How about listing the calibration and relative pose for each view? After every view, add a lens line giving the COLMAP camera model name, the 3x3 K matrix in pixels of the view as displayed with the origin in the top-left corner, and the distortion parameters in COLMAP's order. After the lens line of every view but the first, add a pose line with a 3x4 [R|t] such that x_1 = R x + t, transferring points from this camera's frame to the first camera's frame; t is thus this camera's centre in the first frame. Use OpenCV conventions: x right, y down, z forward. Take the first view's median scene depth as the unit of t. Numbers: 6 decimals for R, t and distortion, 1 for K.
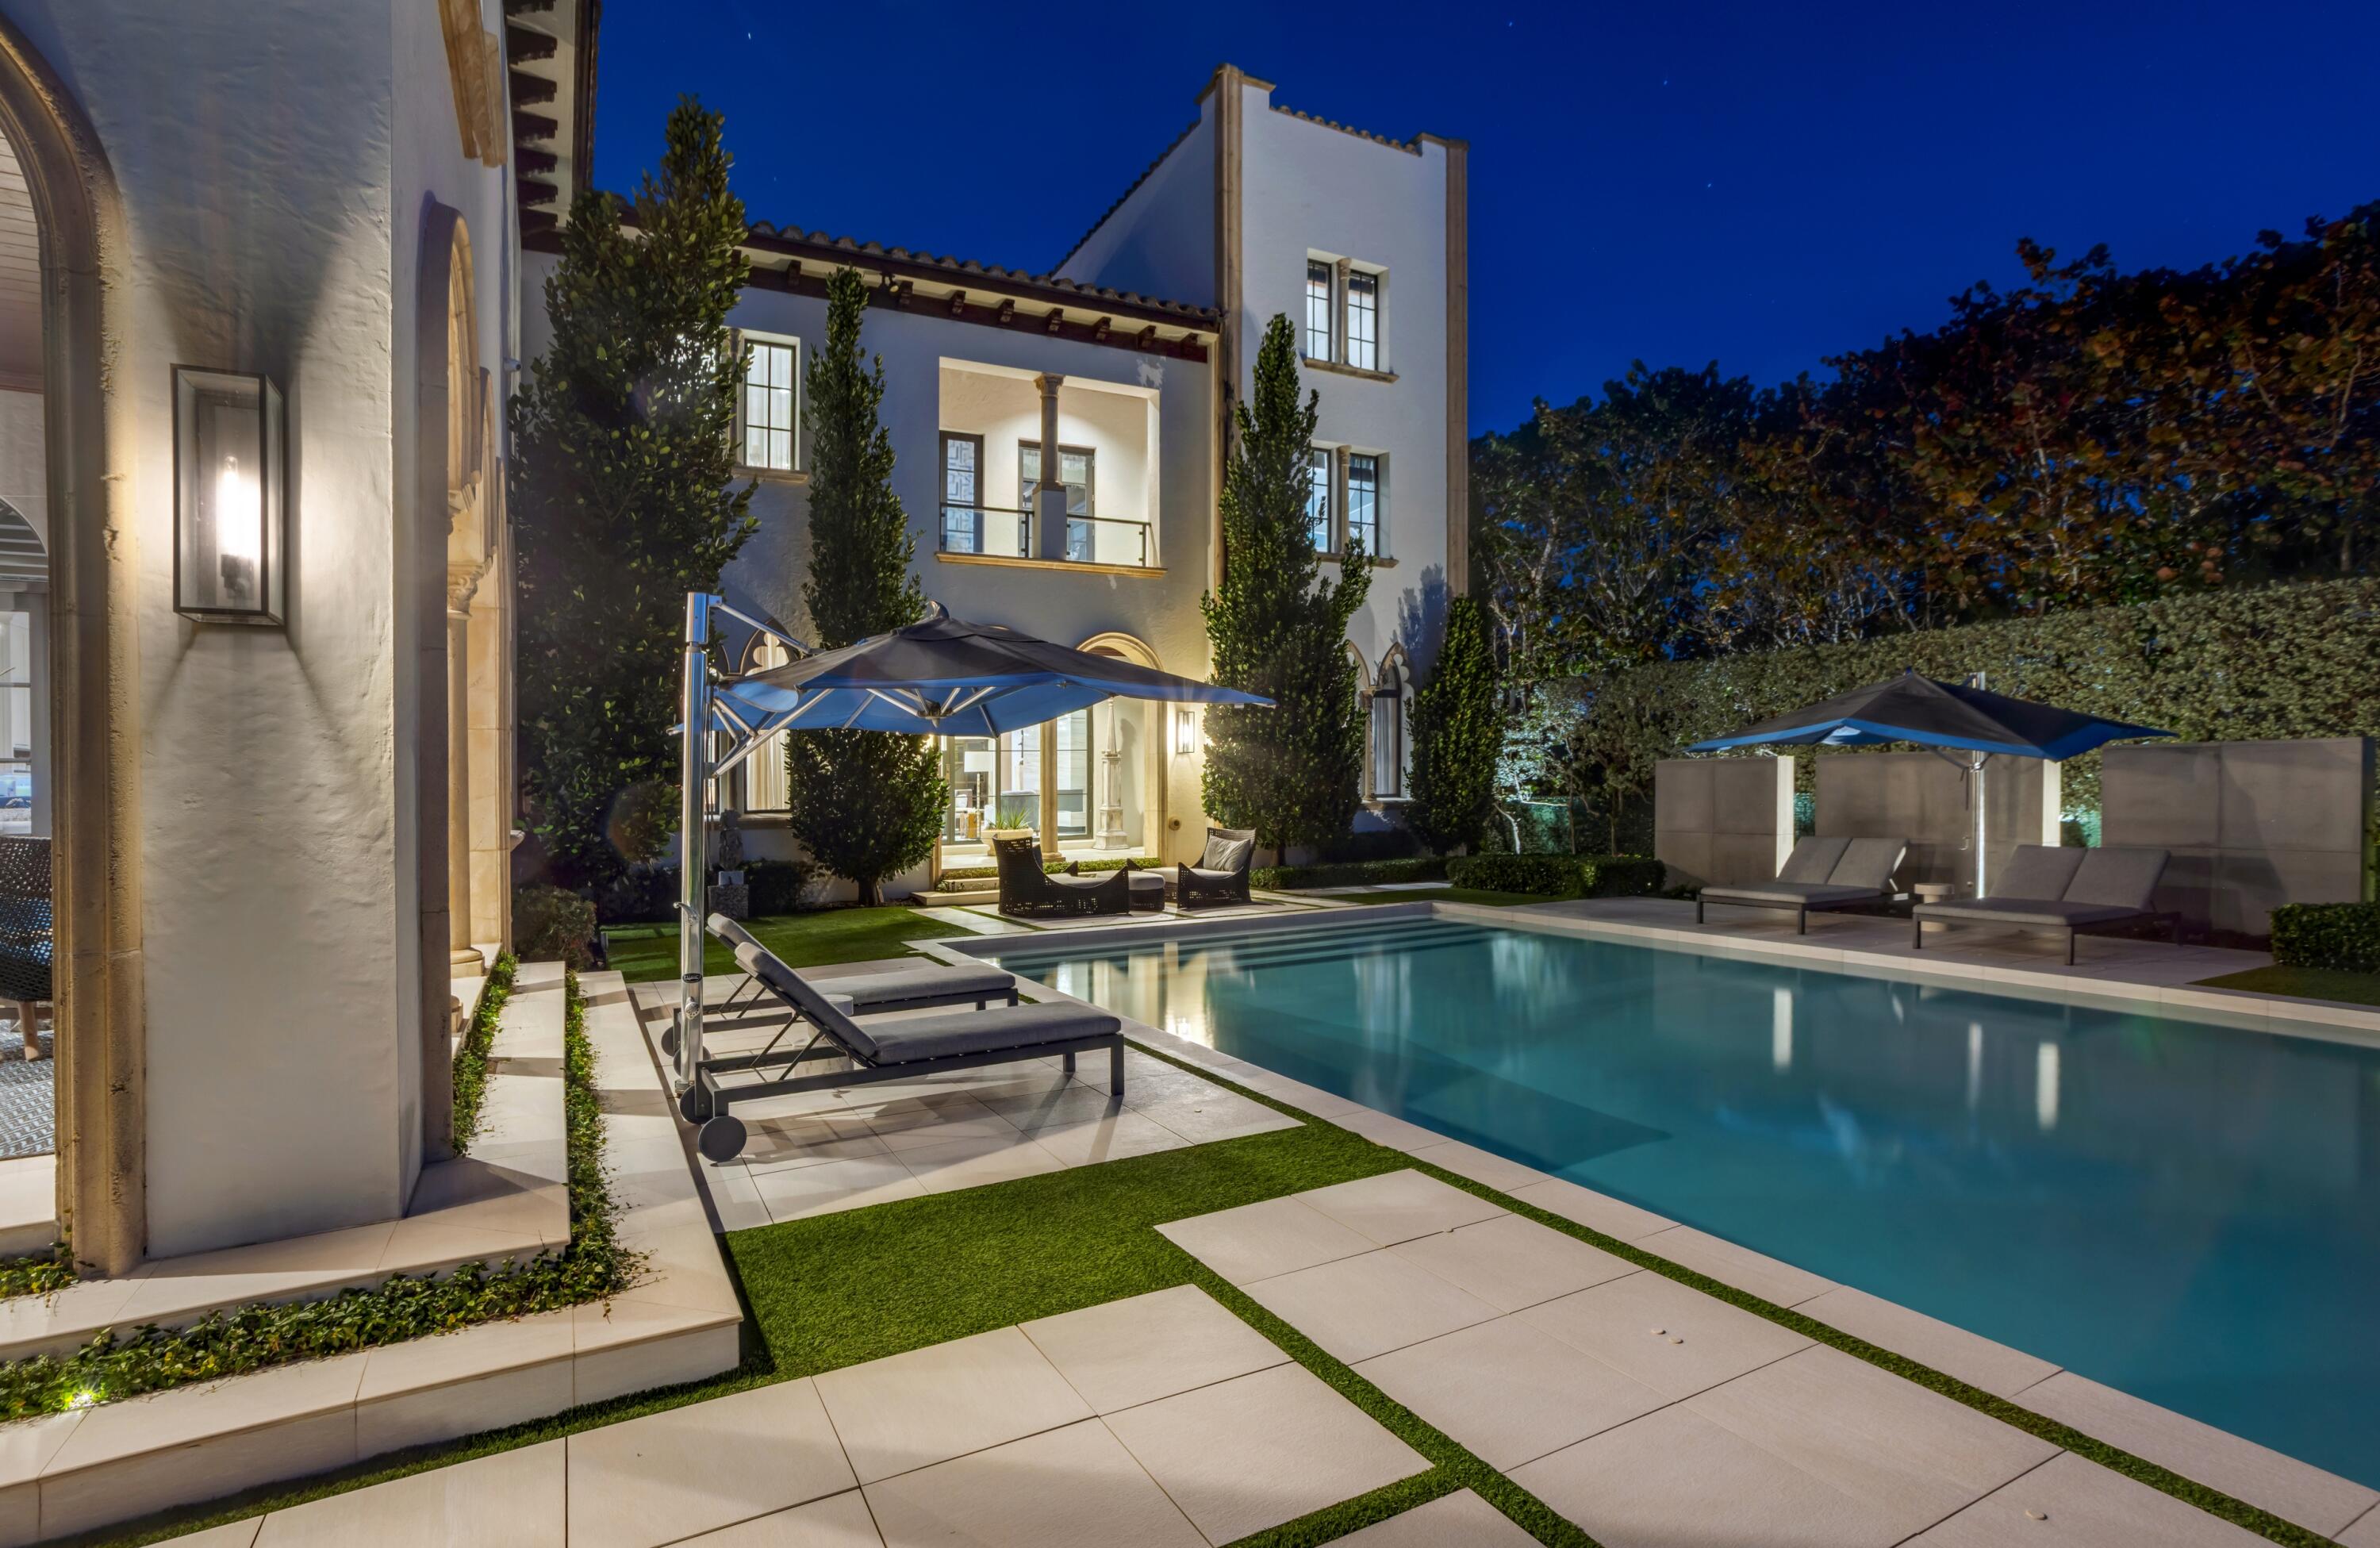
lens RADIAL K [[1213.2, 0, 1146.8], [0, 1213.2, 775.6], [0, 0, 1]] dist [-0.027399, 0.000088]
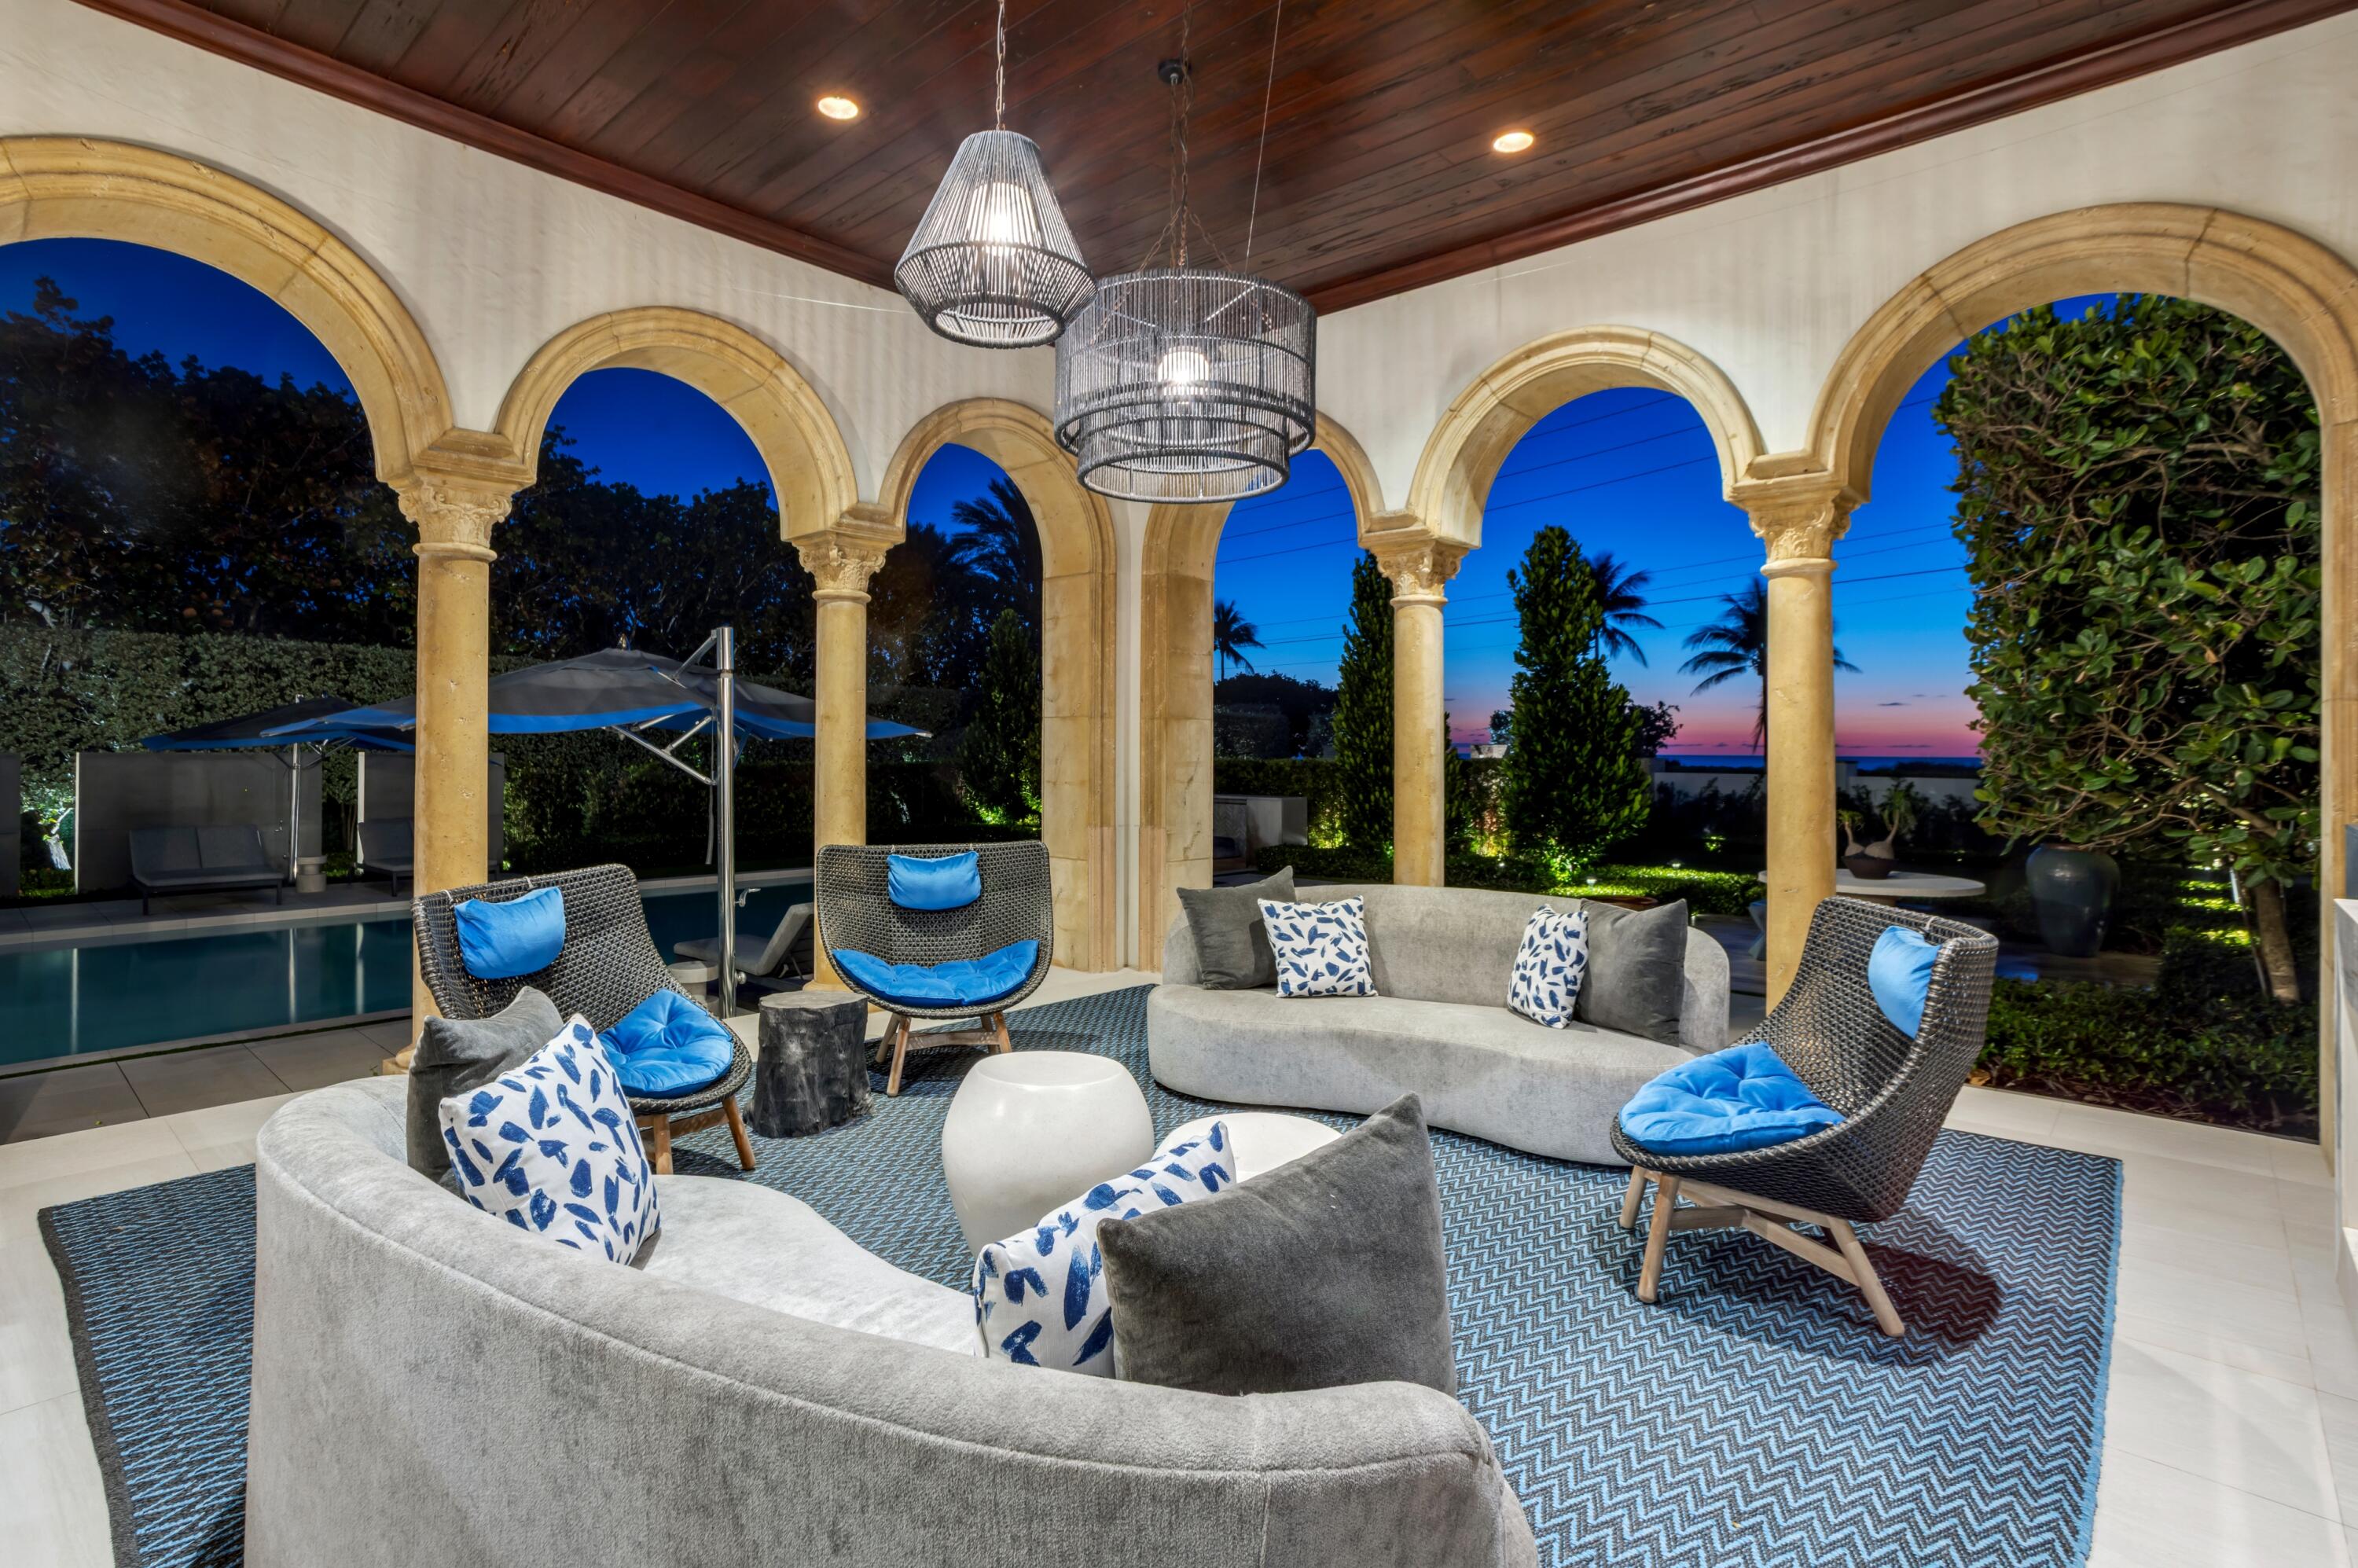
lens RADIAL K [[1158.1, 0, 1183.9], [0, 1158.1, 753.8], [0, 0, 1]] dist [-0.057163, 0.042937]
pose [[-0.376902, 0.011216, 0.926185, -0.605300], [-0.016828, 0.999679, -0.018954, -0.010706], [-0.926100, -0.022730, -0.376593, 0.407341]]
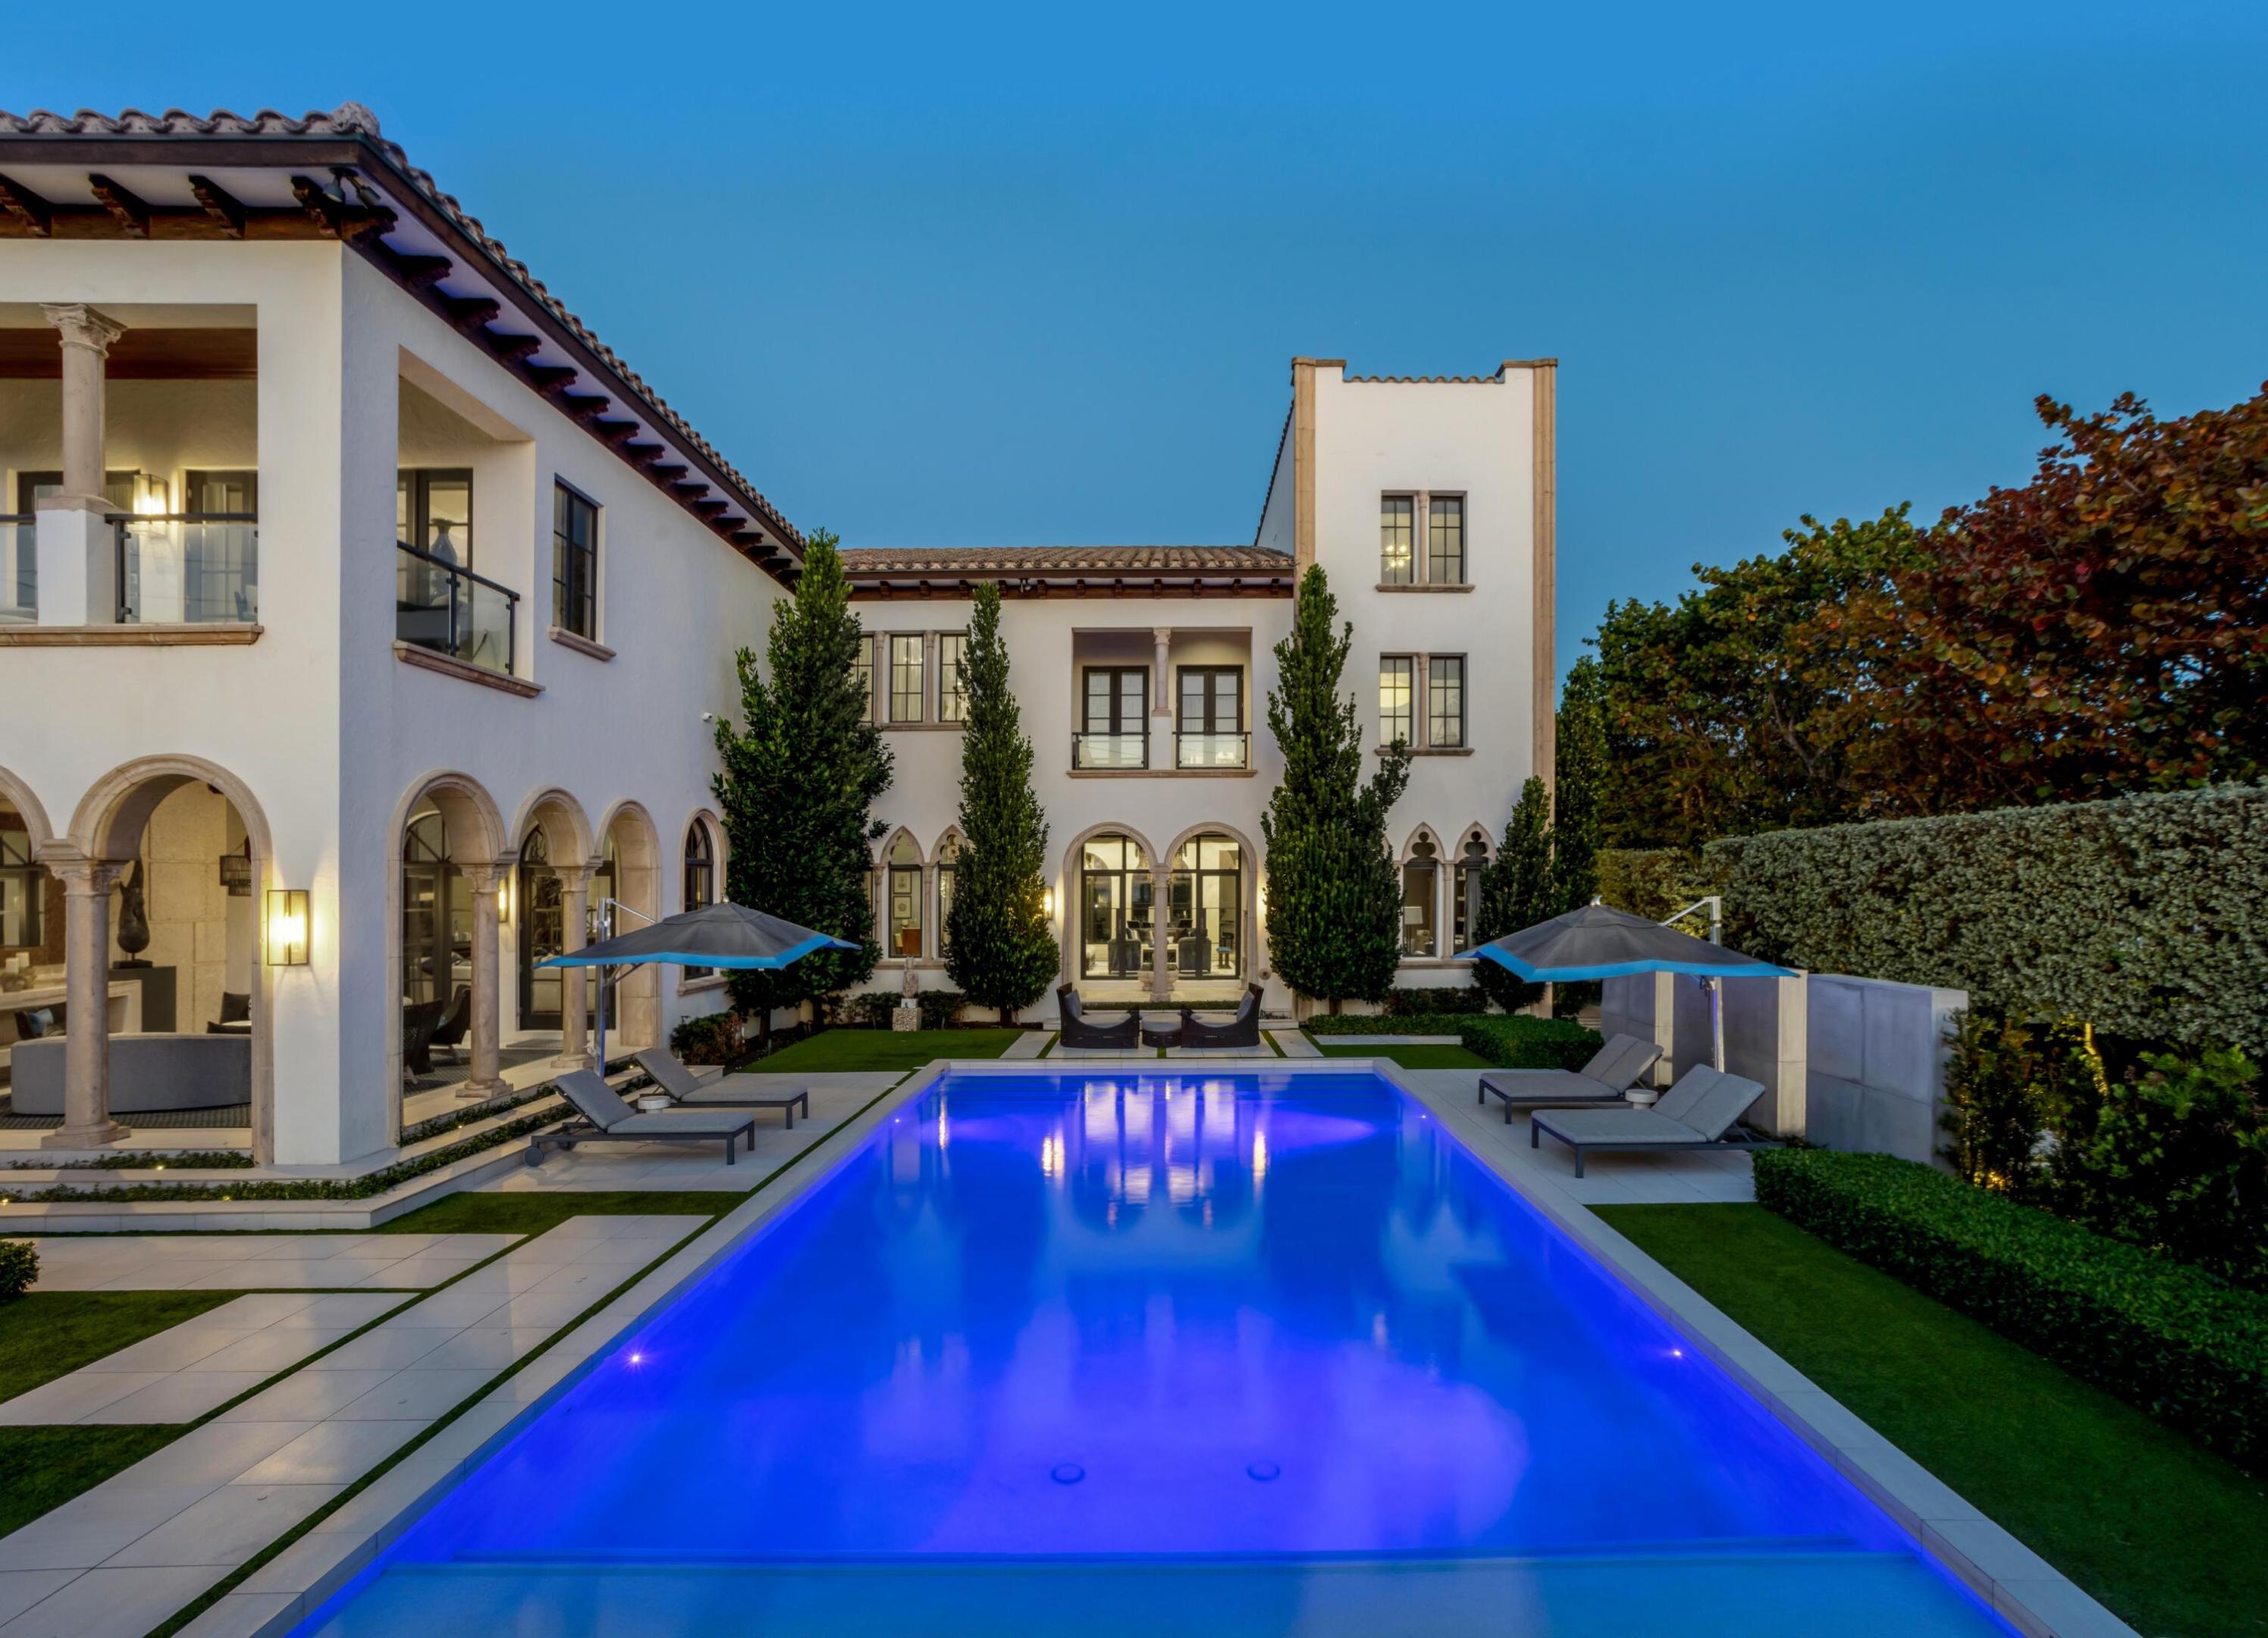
lens RADIAL K [[1097.5, 0, 1128.2], [0, 1097.5, 886.3], [0, 0, 1]] dist [-0.000779, 0.000061]
pose [[0.886499, 0.011903, -0.462578, 0.503965], [-0.001787, 0.999750, 0.022302, -0.087036], [0.462728, -0.018944, 0.886298, -0.091787]]
